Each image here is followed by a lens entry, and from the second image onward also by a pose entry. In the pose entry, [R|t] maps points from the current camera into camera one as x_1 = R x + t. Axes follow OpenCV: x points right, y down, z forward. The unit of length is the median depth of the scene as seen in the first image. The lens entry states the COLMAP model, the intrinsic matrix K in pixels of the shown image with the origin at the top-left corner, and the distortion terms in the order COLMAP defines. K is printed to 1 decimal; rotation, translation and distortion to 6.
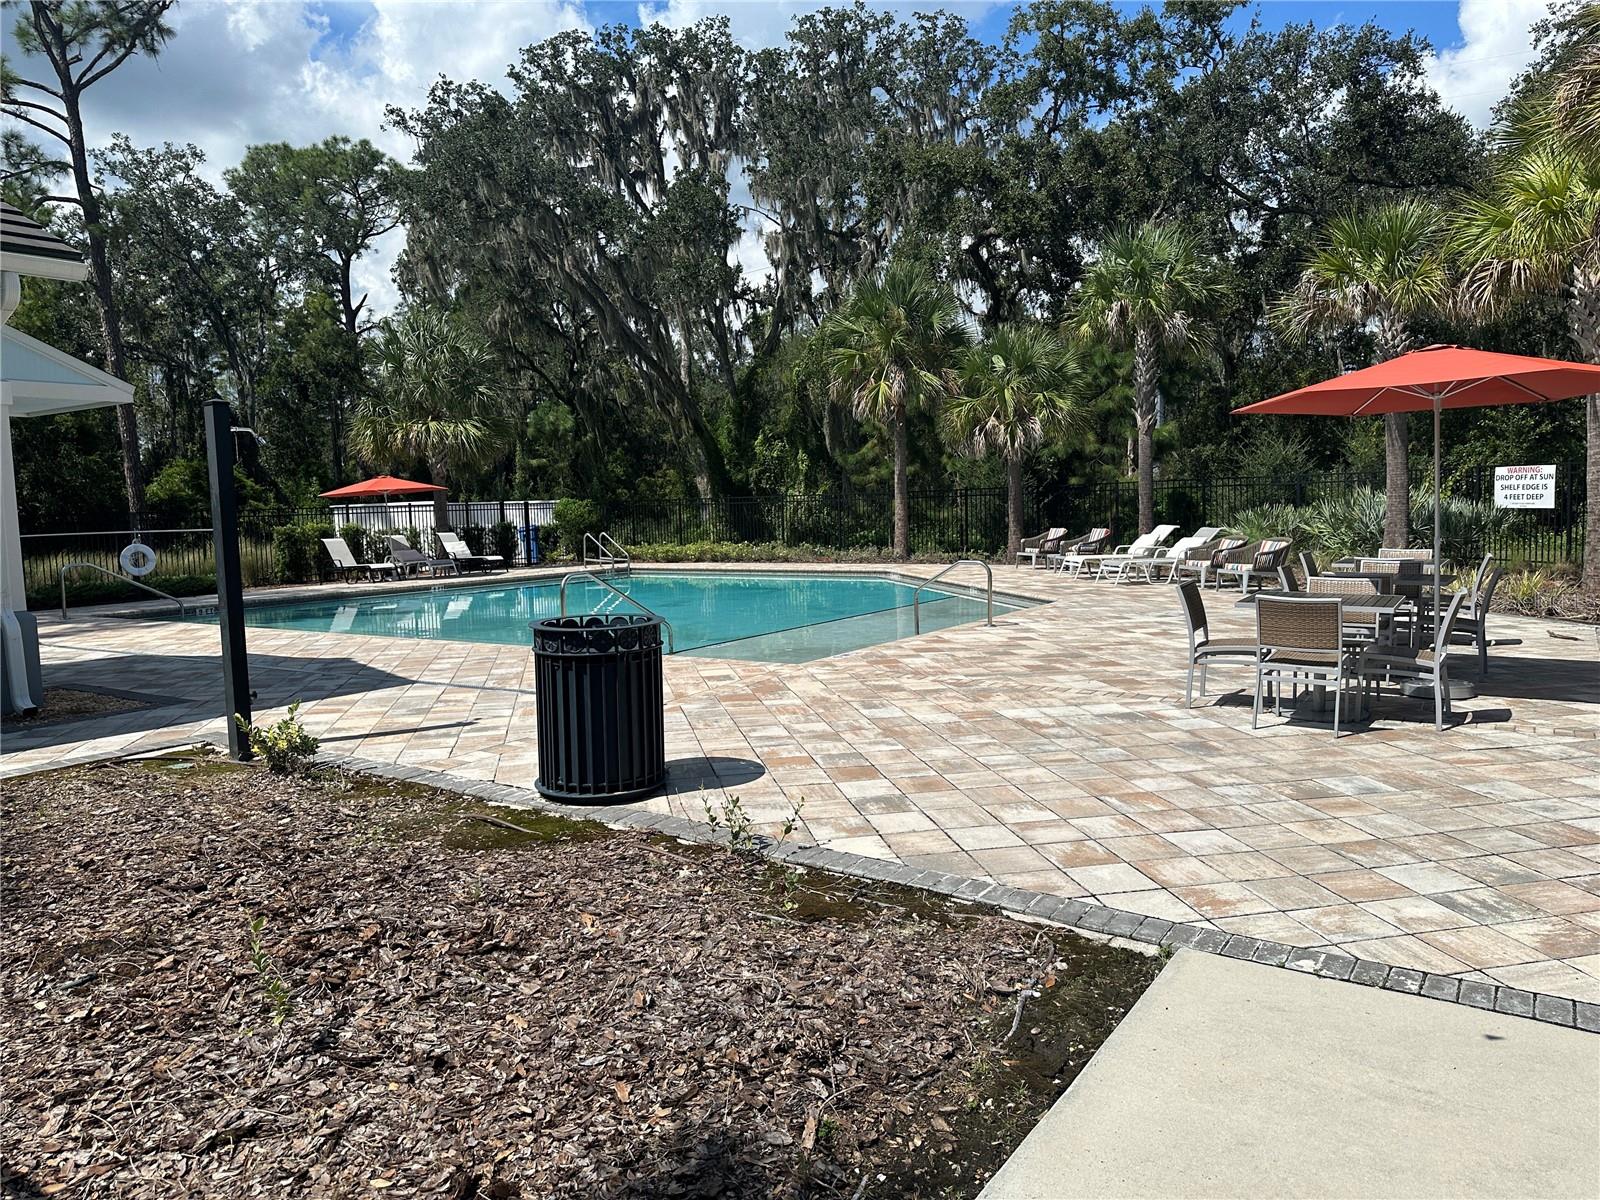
lens RADIAL K [[1127.3, 0, 798.0], [0, 1127.3, 600.8], [0, 0, 1]] dist [-0.004458, -0.003394]
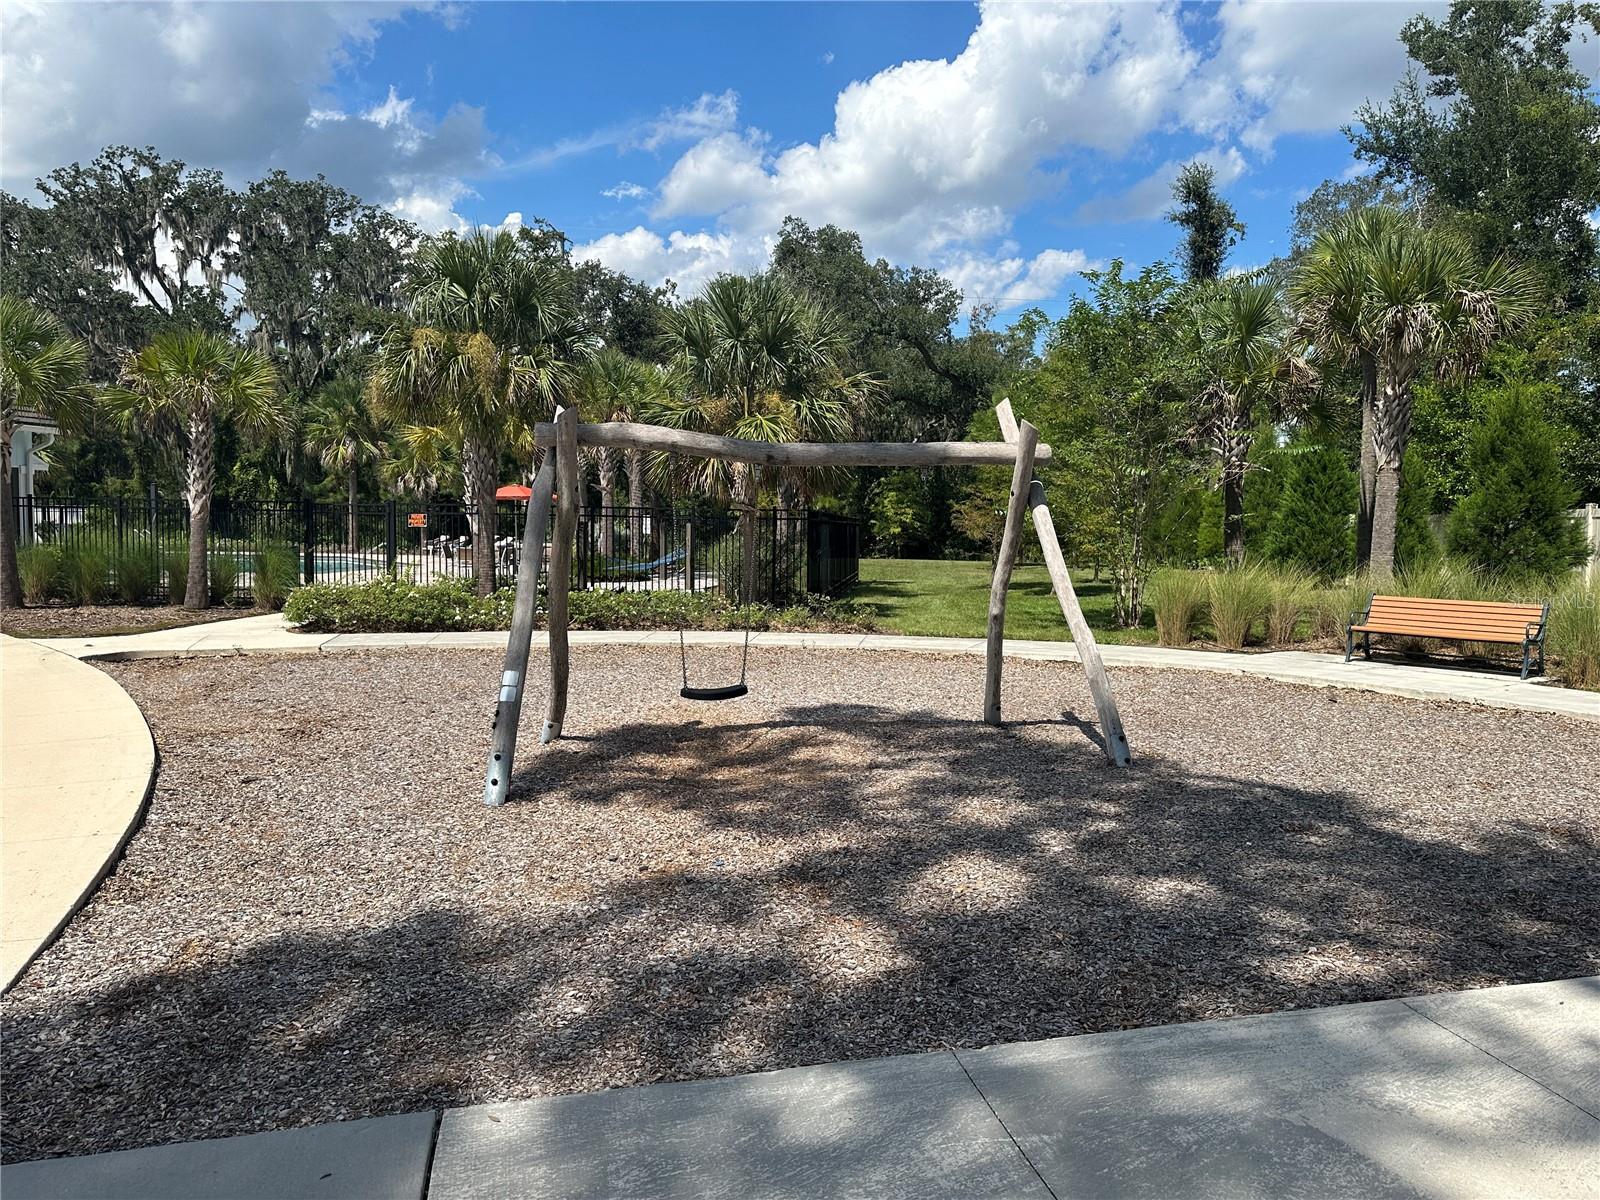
lens RADIAL K [[1127.3, 0, 791.8], [0, 1127.3, 601.0], [0, 0, 1]] dist [-0.004458, -0.003394]
pose [[0.891070, 0.000799, 0.453866, -0.084186], [0.005563, 0.999904, -0.012681, 0.058920], [-0.453832, 0.013824, 0.890980, -0.764103]]
